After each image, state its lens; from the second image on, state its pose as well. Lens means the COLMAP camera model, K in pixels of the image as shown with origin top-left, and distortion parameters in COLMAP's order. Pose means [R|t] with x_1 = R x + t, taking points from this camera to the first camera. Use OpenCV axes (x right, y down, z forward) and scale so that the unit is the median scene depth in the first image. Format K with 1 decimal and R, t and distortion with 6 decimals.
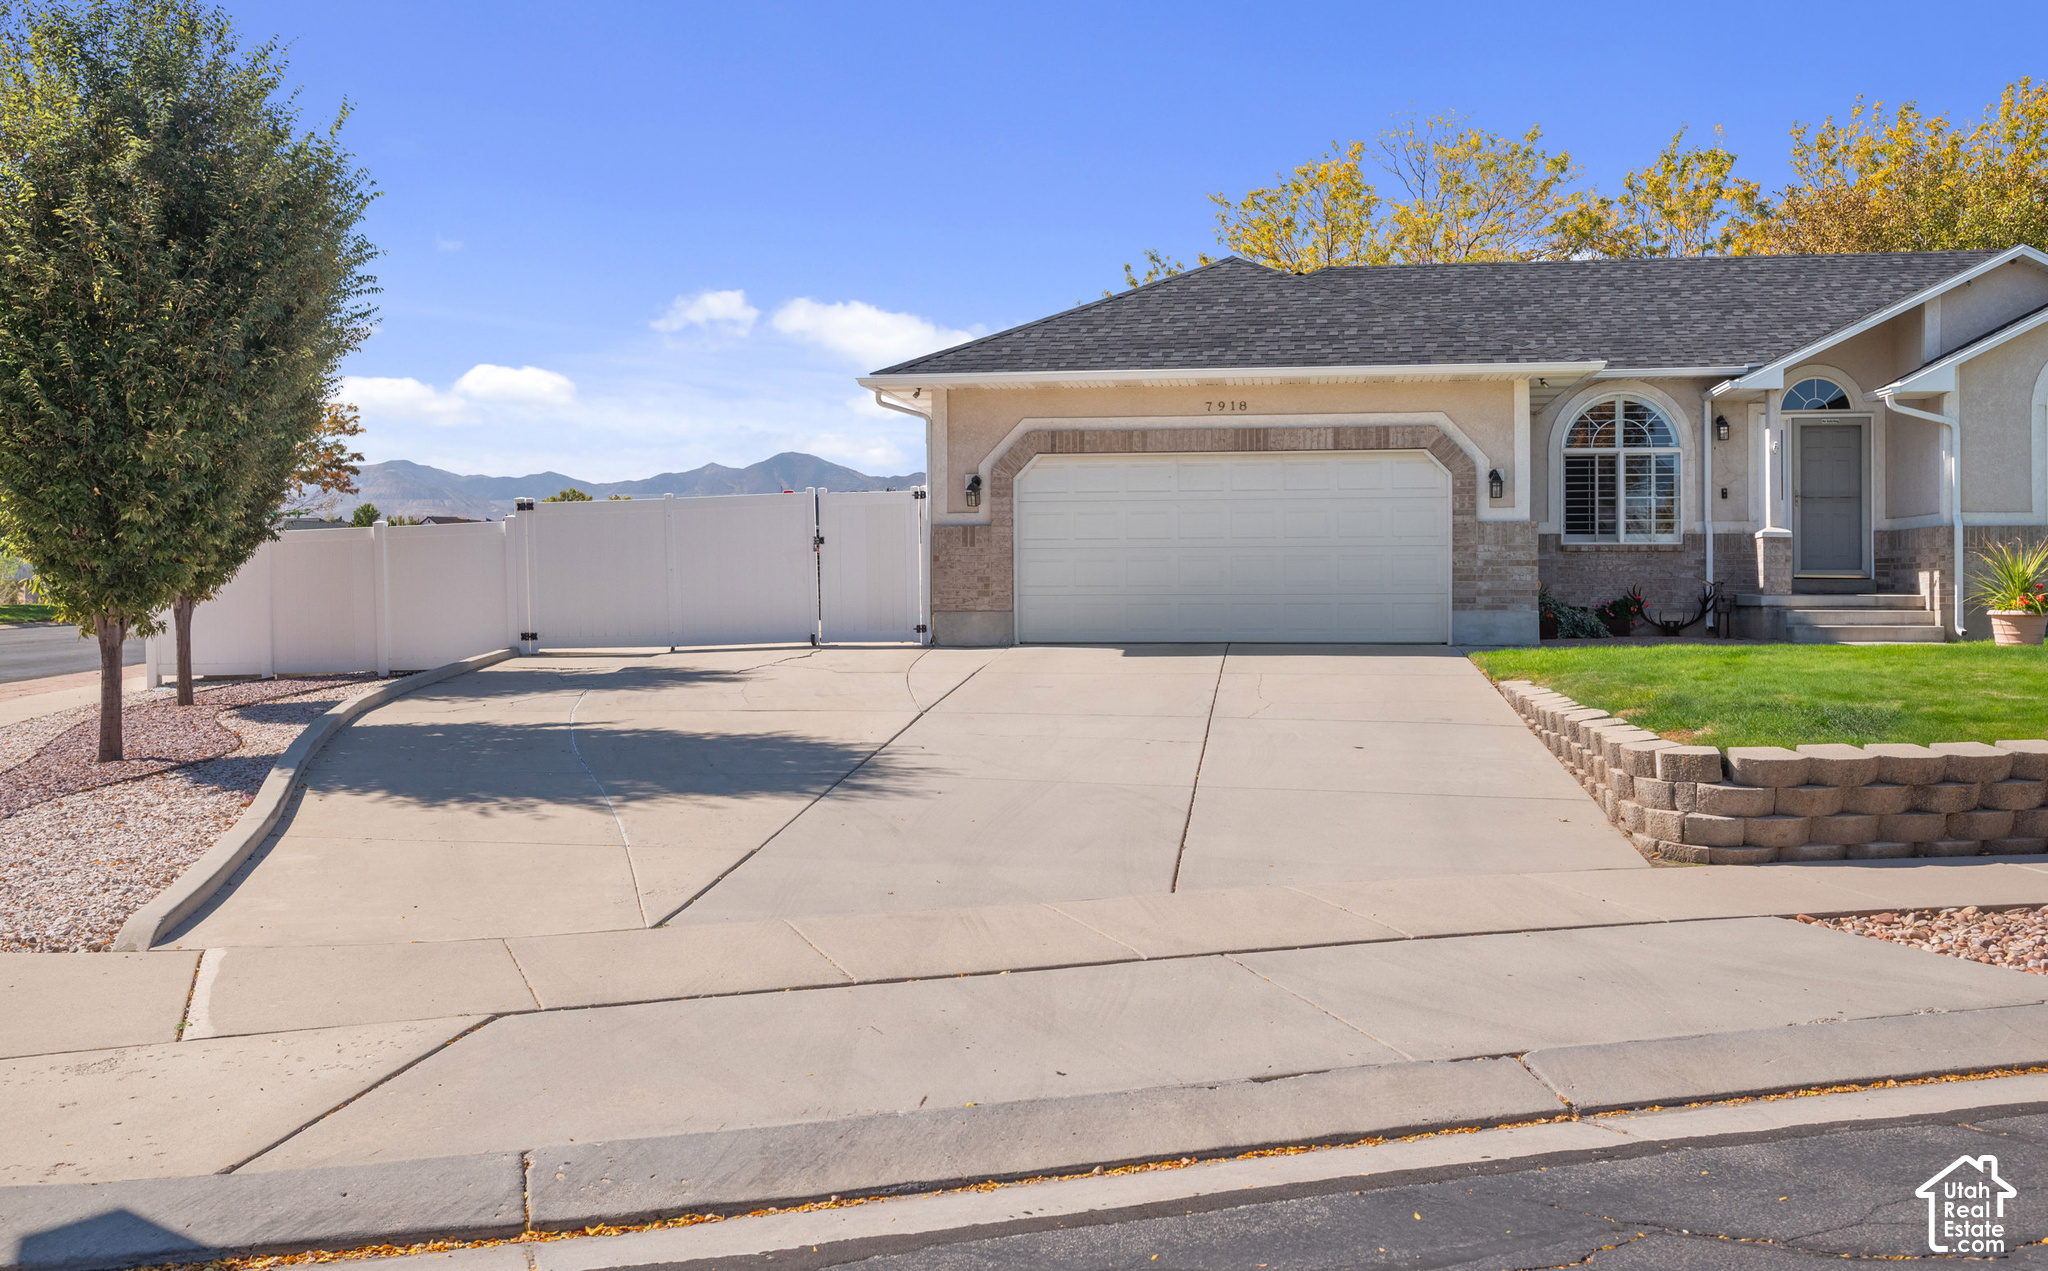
lens RADIAL K [[1794.2, 0, 1031.0], [0, 1794.2, 573.1], [0, 0, 1]] dist [0.009363, -0.009827]
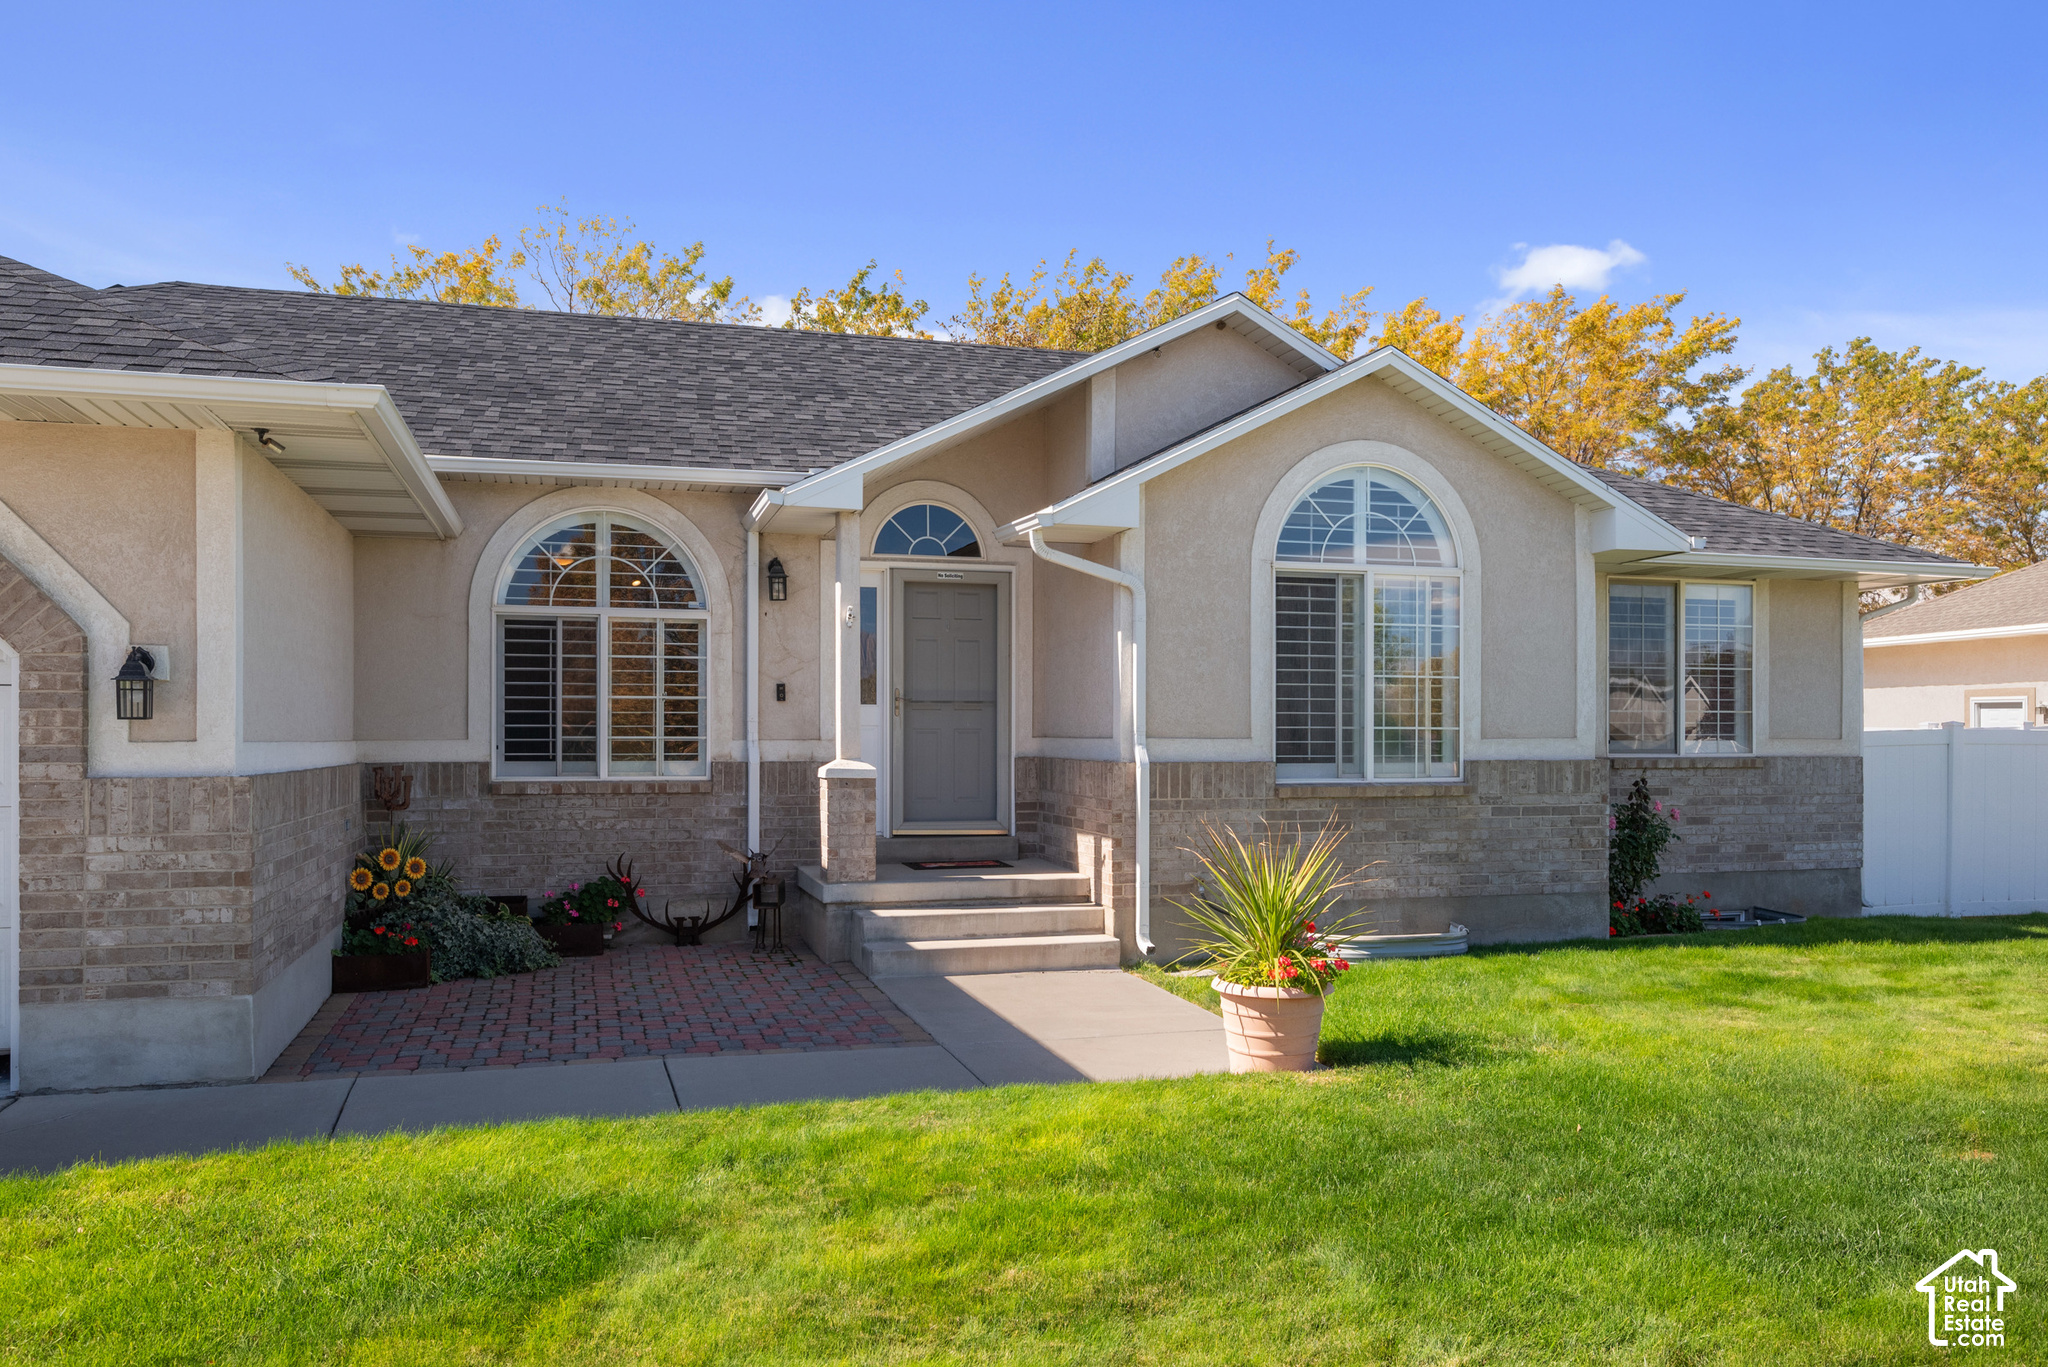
lens RADIAL K [[1419.0, 0, 1024.1], [0, 1419.0, 689.9], [0, 0, 1]] dist [-0.002325, 0.000654]
pose [[0.912202, 0.011169, 0.409589, 0.275142], [-0.006477, 0.999897, -0.012840, -0.040500], [-0.409690, 0.009060, 0.912180, 0.560300]]
